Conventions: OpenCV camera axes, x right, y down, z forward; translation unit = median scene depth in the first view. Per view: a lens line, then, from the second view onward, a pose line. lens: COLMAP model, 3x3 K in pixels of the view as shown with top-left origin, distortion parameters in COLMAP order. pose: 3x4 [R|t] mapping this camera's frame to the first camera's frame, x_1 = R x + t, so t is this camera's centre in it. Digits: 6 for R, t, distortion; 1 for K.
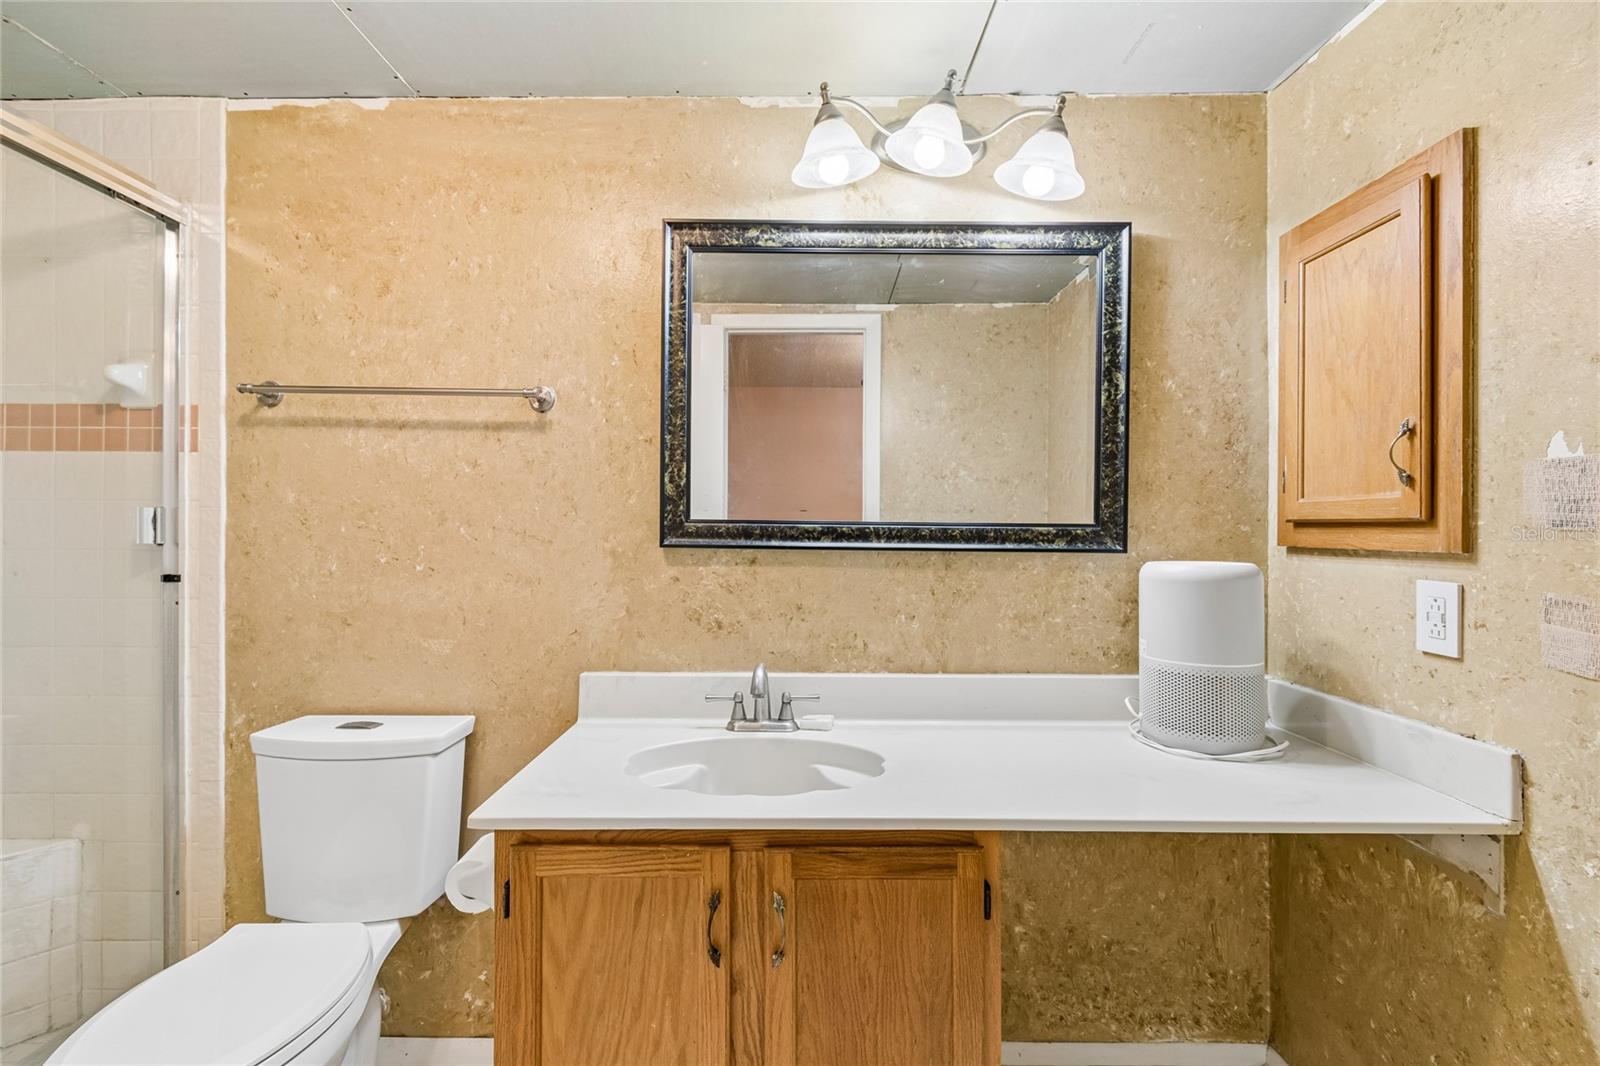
lens RADIAL K [[715.9, 0, 797.7], [0, 715.9, 528.0], [0, 0, 1]] dist [0.001491, -0.000035]
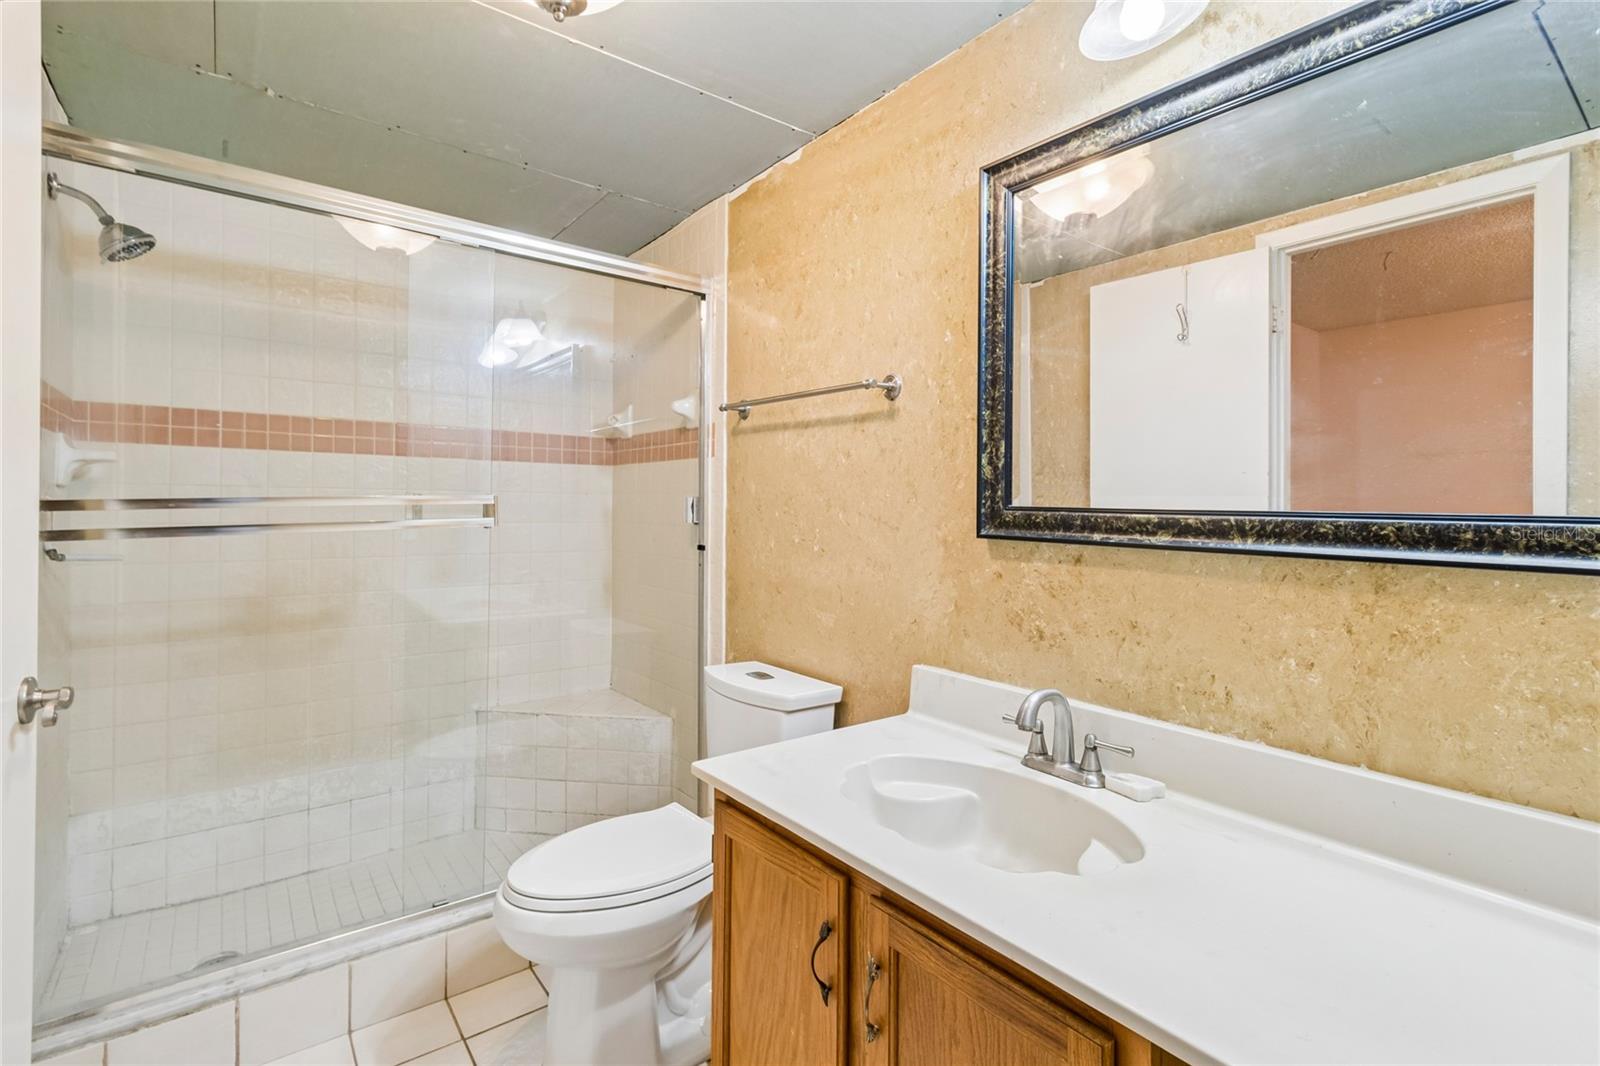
lens RADIAL K [[739.6, 0, 801.2], [0, 739.6, 506.6], [0, 0, 1]] dist [0.001105, -0.000176]
pose [[0.617955, 0.002075, -0.786211, 0.391275], [-0.006371, 0.999977, -0.002368, -0.008037], [0.786188, 0.006472, 0.617954, 0.257793]]
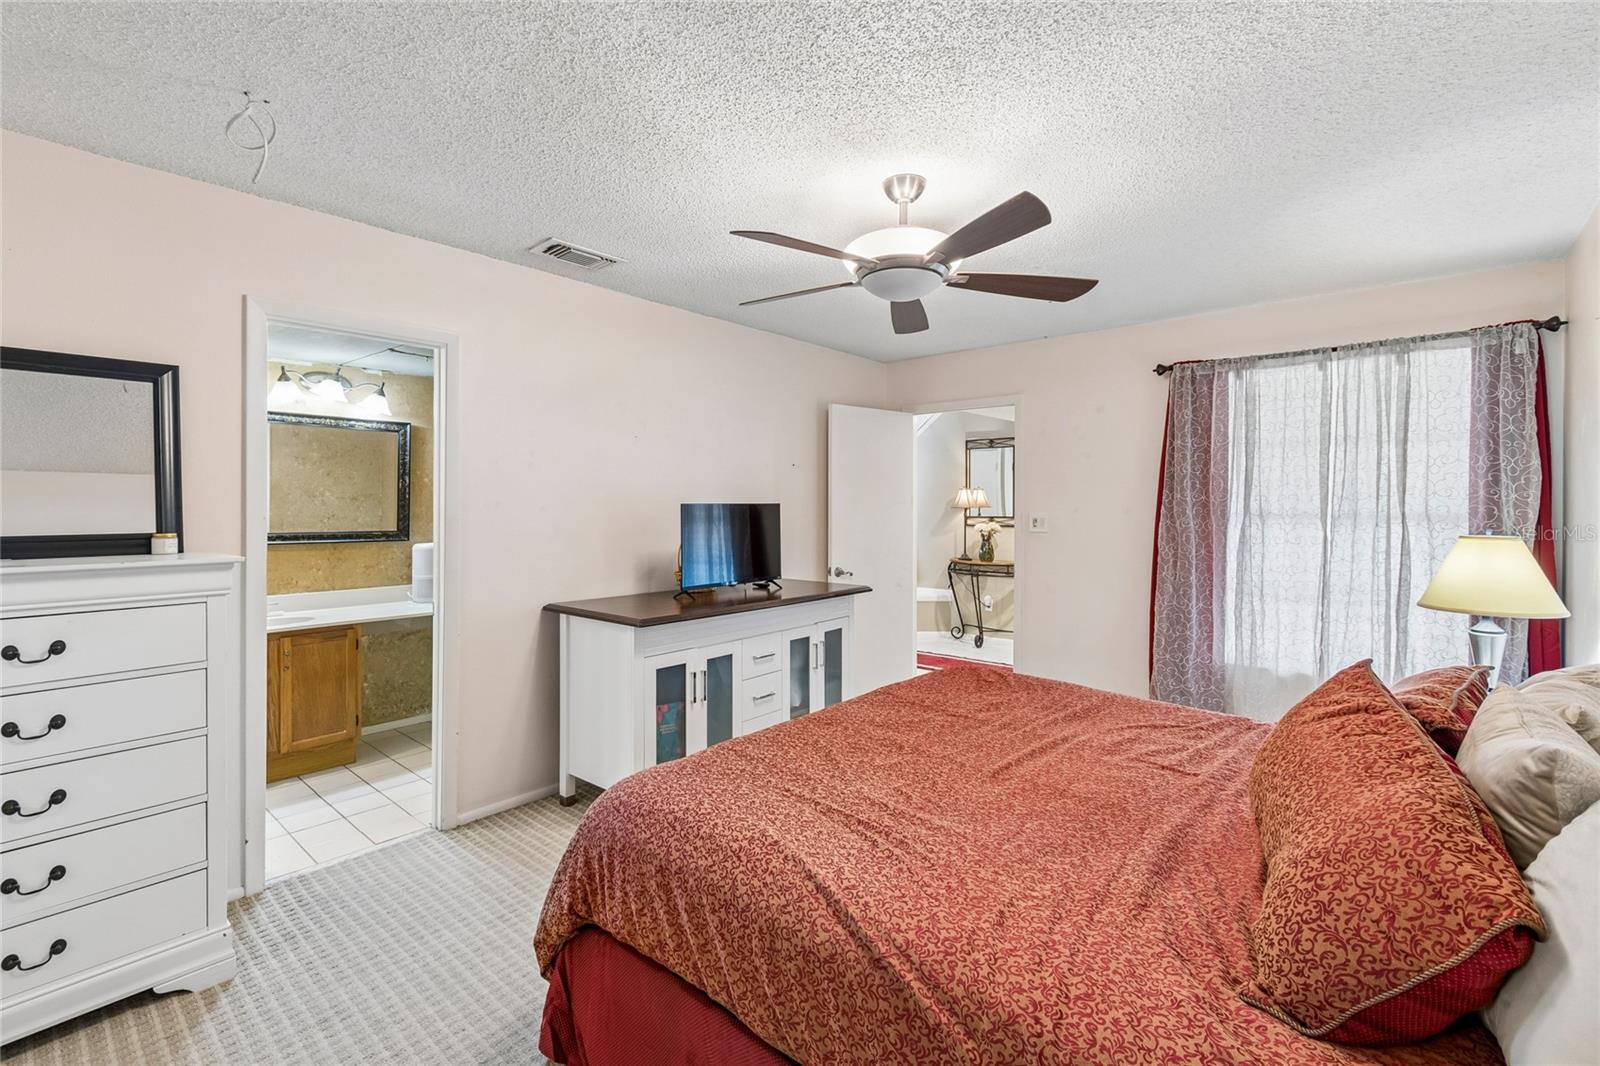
lens RADIAL K [[715.7, 0, 798.6], [0, 715.7, 501.3], [0, 0, 1]] dist [0.001404, -0.000045]
pose [[0.658046, -0.000454, 0.752978, -0.628220], [-0.001350, 0.999997, 0.001783, -0.124009], [-0.752977, -0.002190, 0.658043, -1.935115]]
